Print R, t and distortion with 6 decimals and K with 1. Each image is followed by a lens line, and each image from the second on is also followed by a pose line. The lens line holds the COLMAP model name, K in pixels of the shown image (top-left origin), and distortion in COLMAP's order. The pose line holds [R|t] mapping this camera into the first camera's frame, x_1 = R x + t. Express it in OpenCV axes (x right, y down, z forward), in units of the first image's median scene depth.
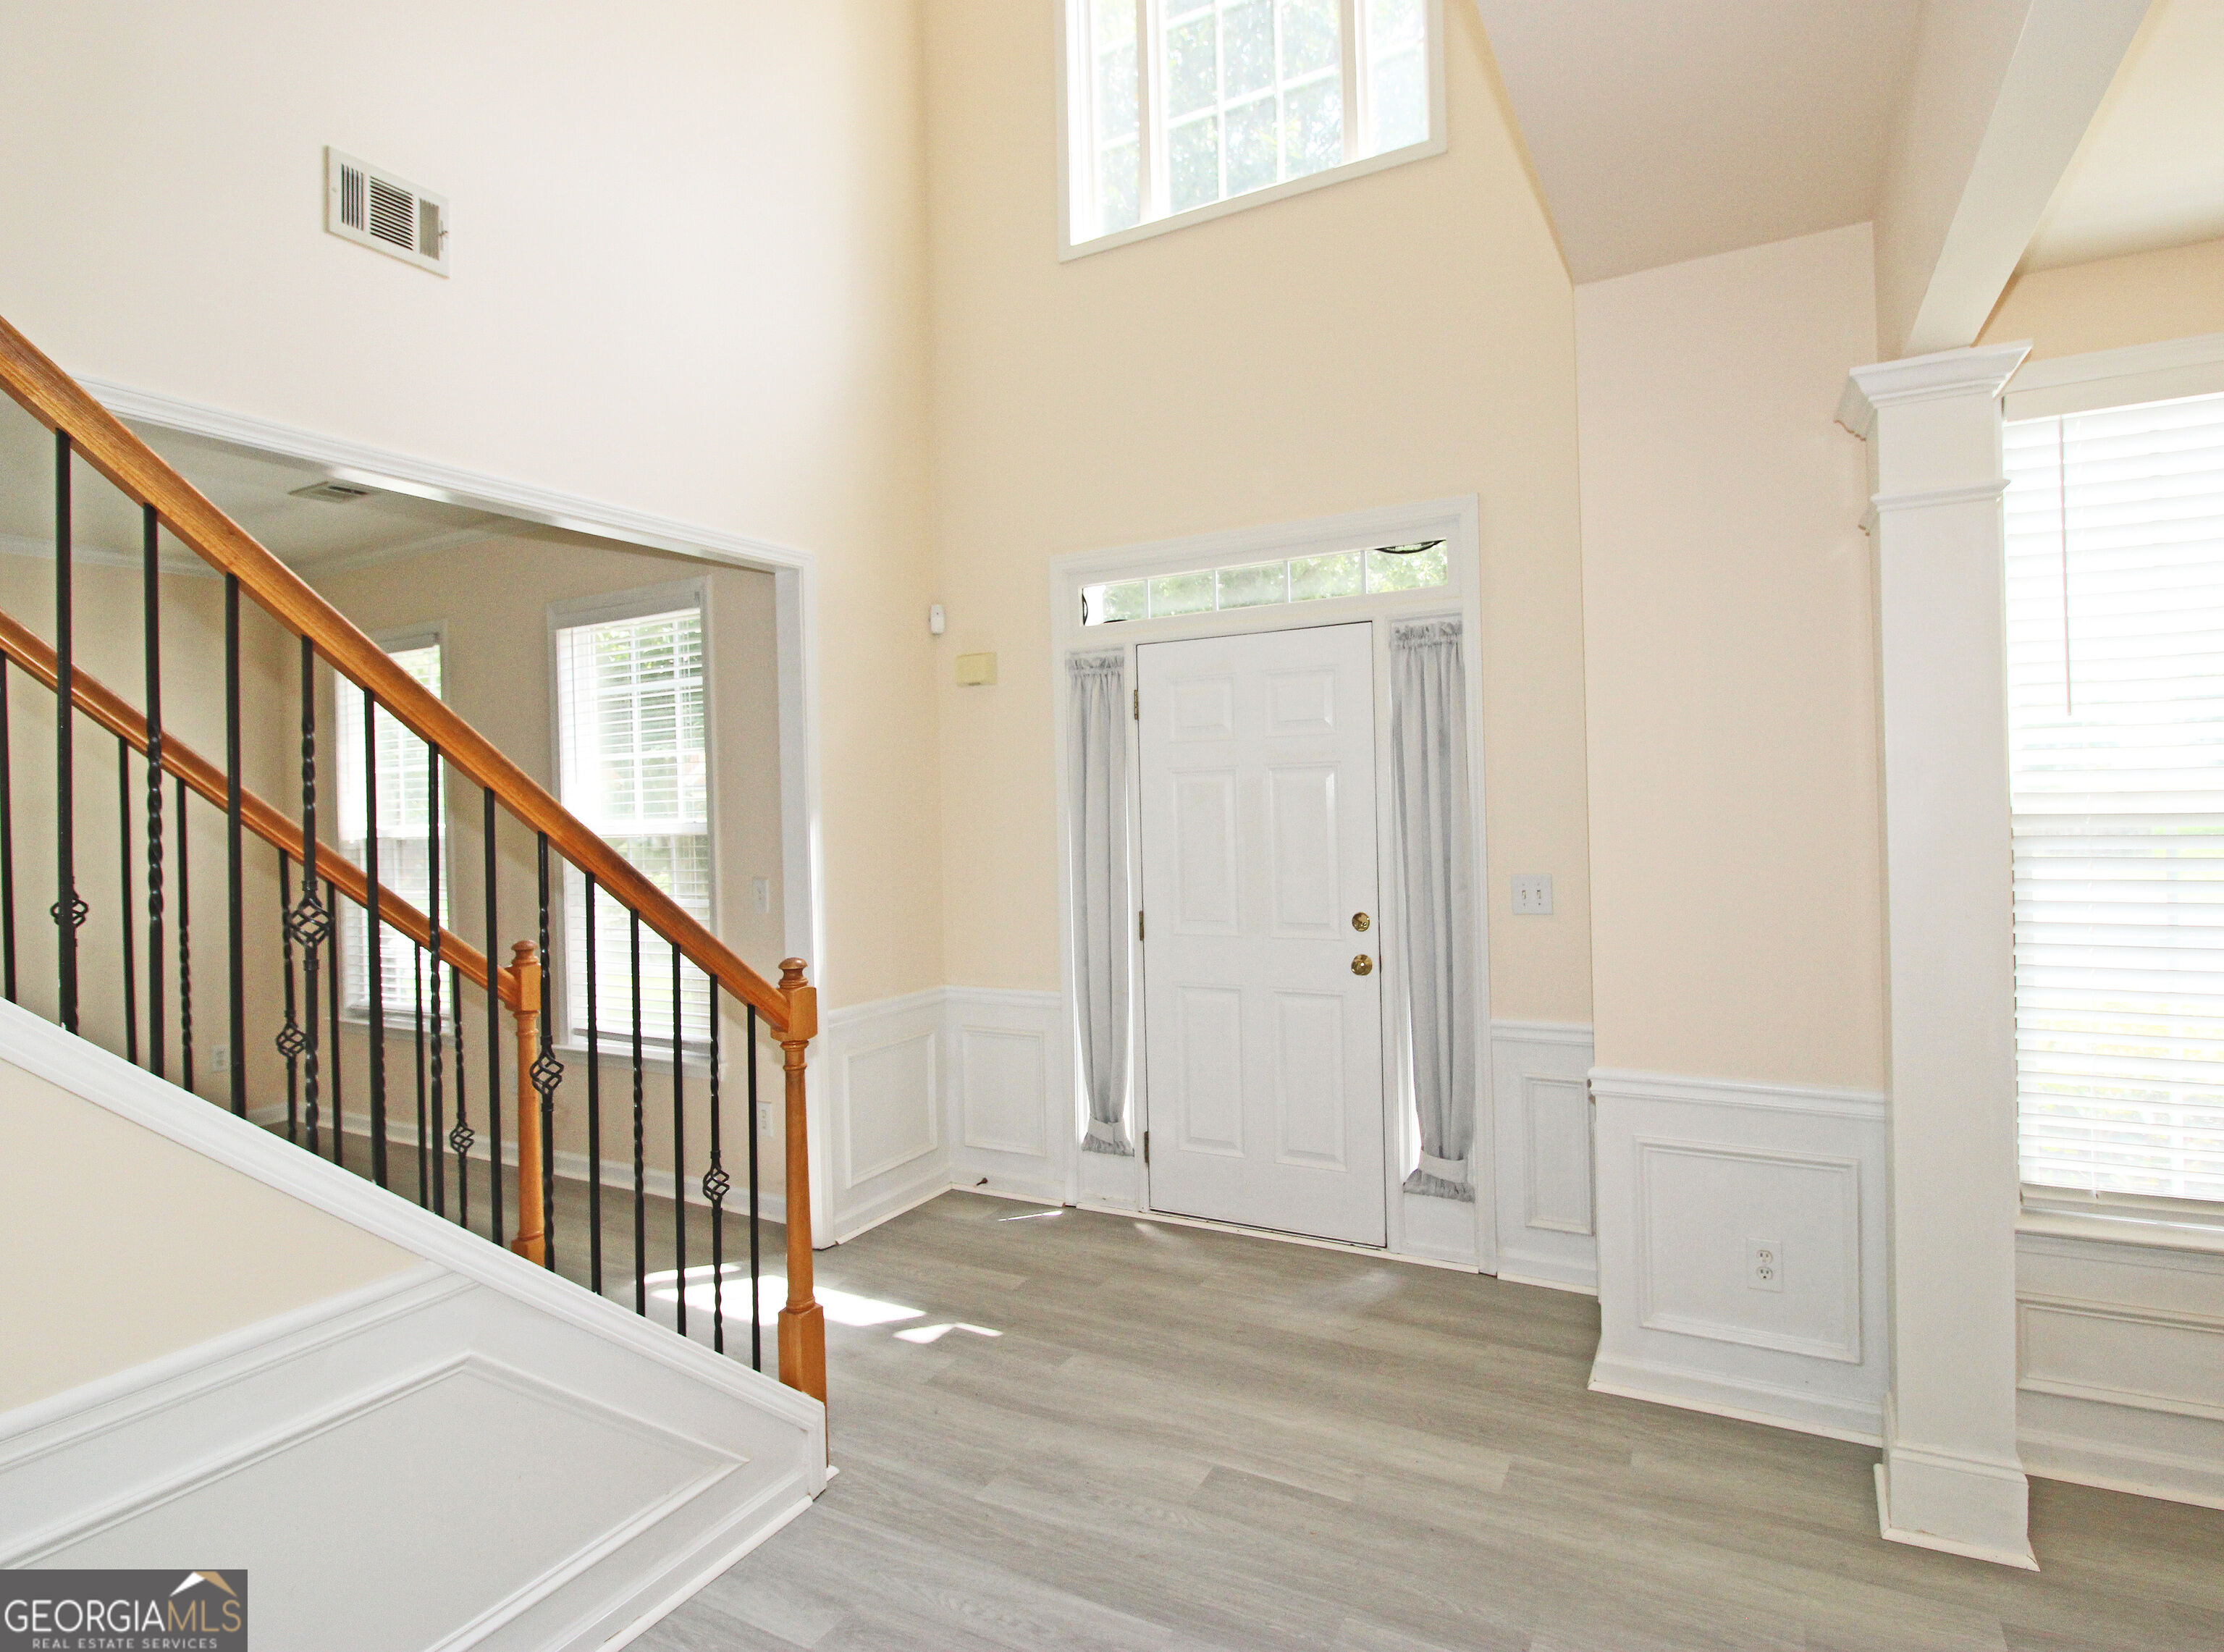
lens RADIAL K [[1283.8, 0, 1111.0], [0, 1283.8, 824.6], [0, 0, 1]] dist [0.001543, 0.000610]
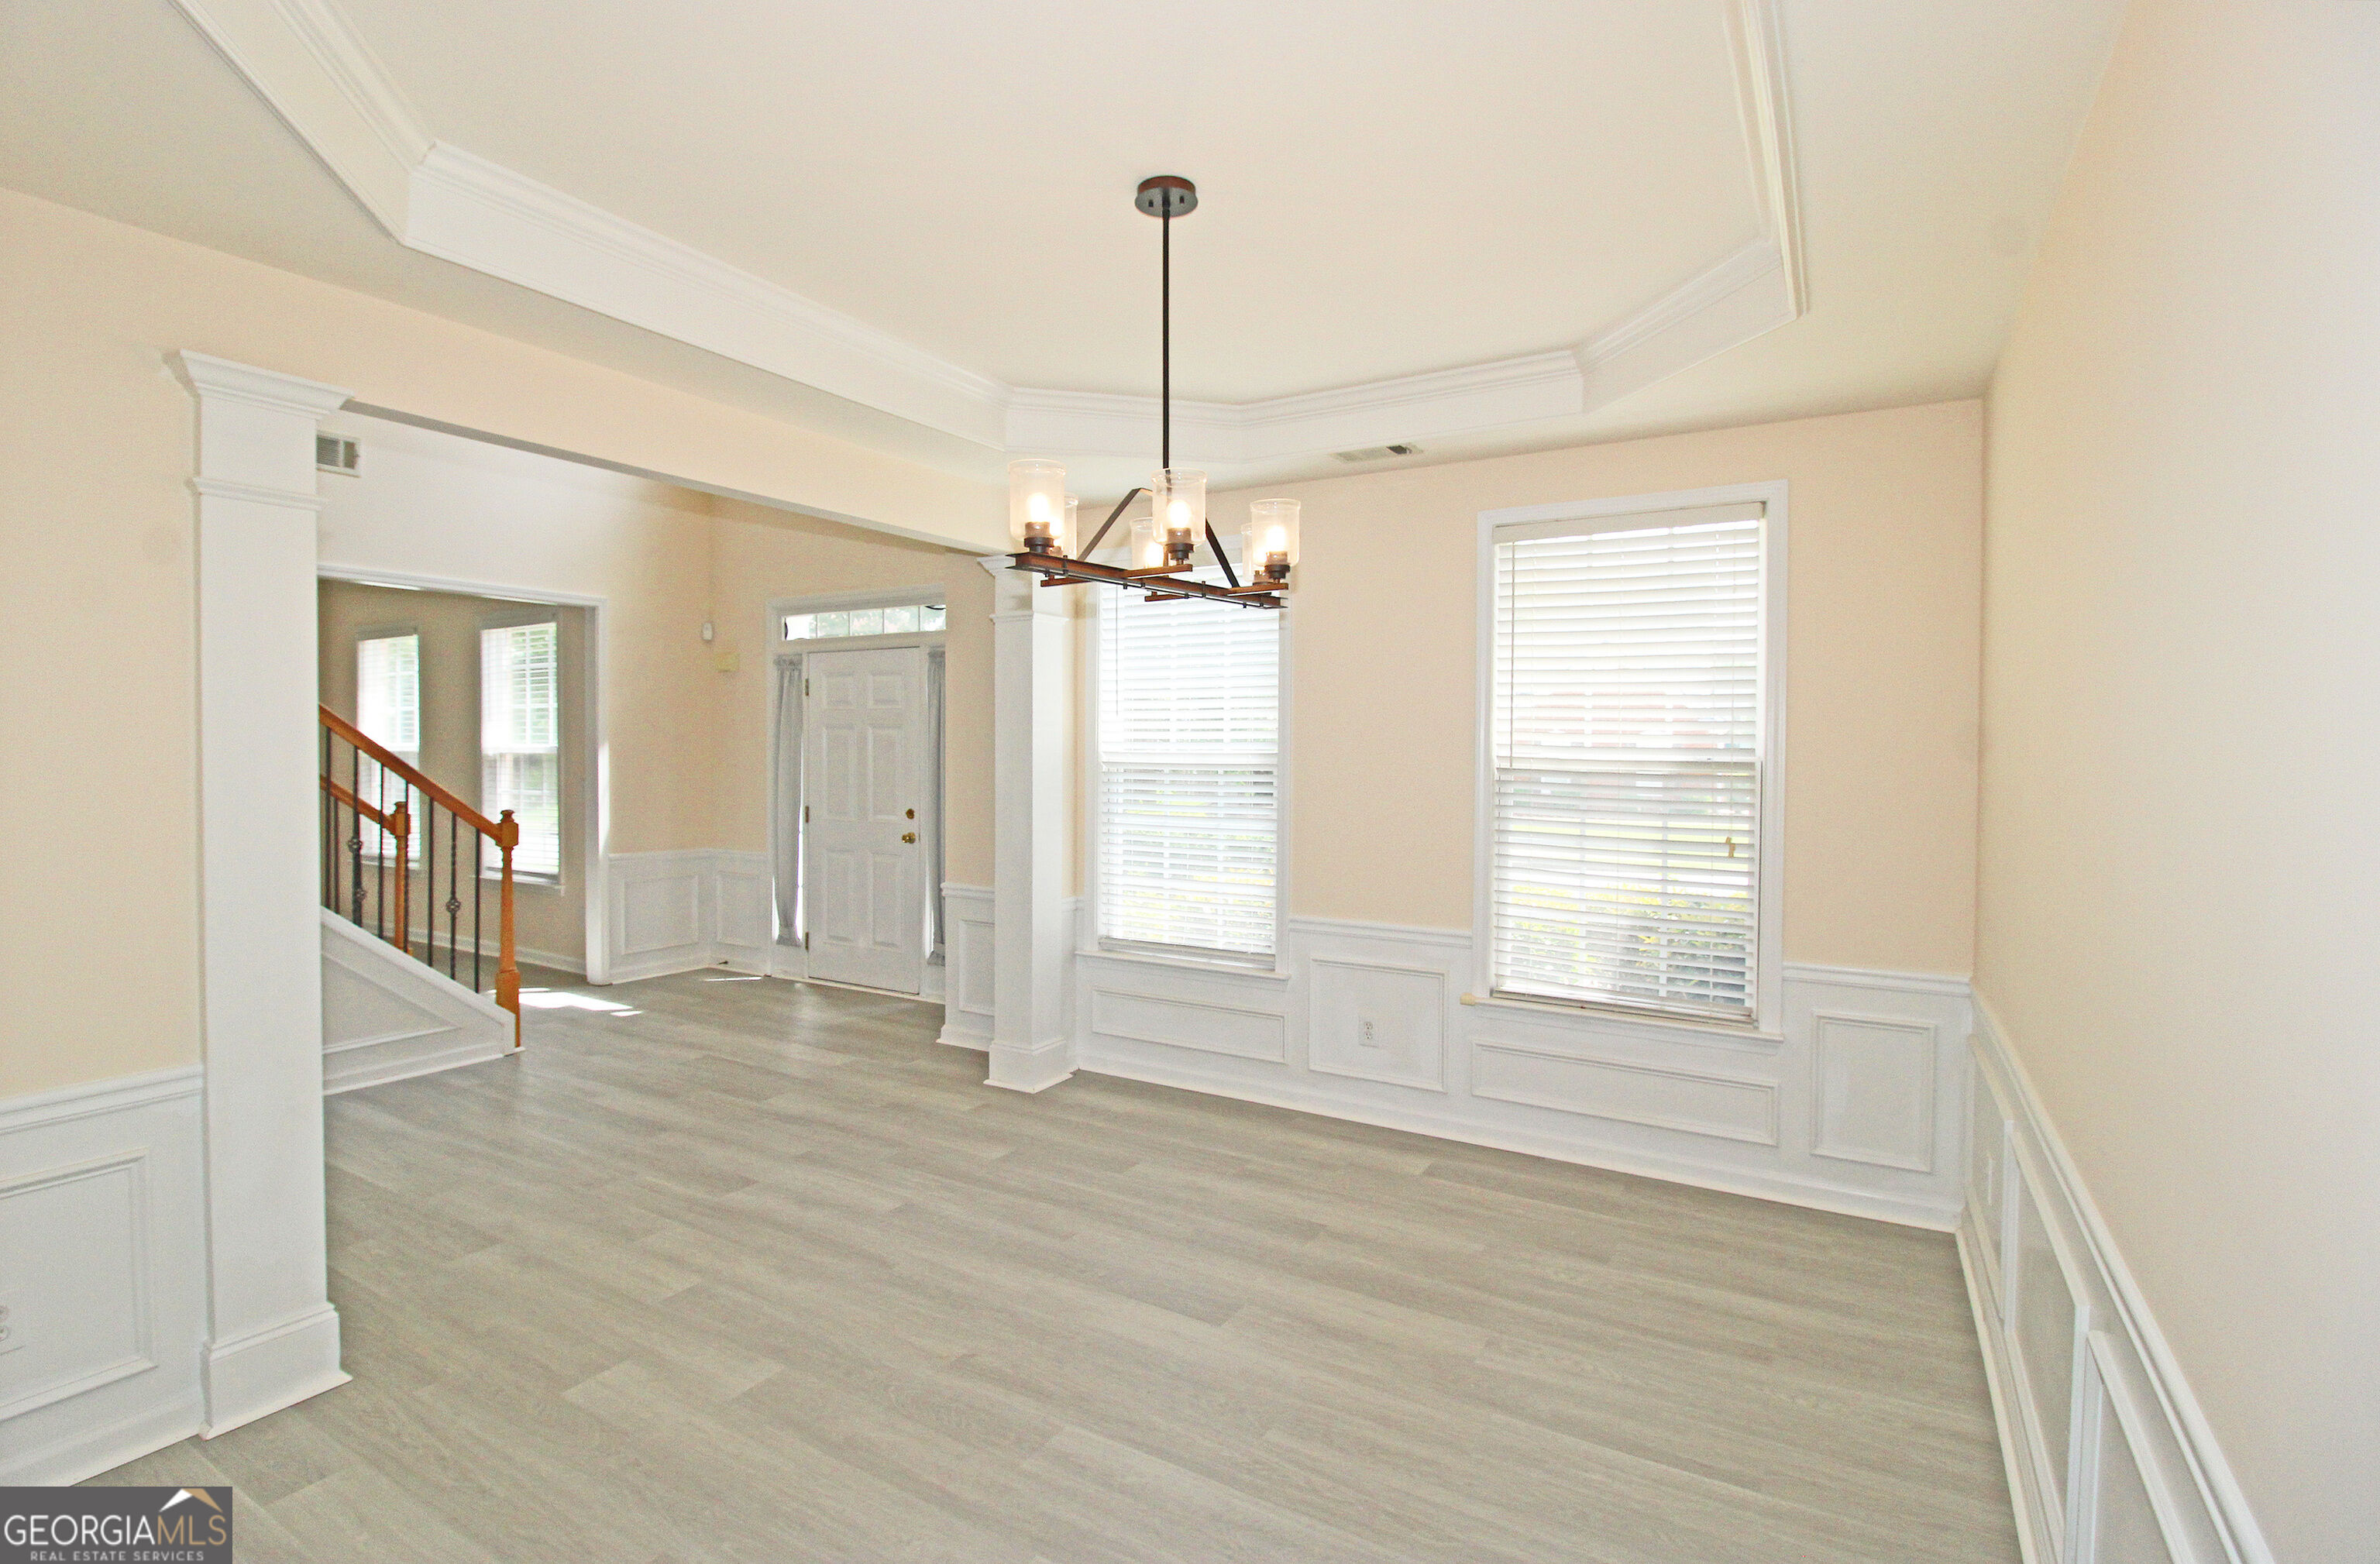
lens RADIAL K [[1124.6, 0, 1171.1], [0, 1124.6, 789.4], [0, 0, 1]] dist [-0.003112, -0.002575]
pose [[0.999328, 0.033385, 0.015120, 0.534960], [-0.033647, 0.999282, 0.017436, 0.001584], [-0.014527, -0.017933, 0.999734, -0.572570]]
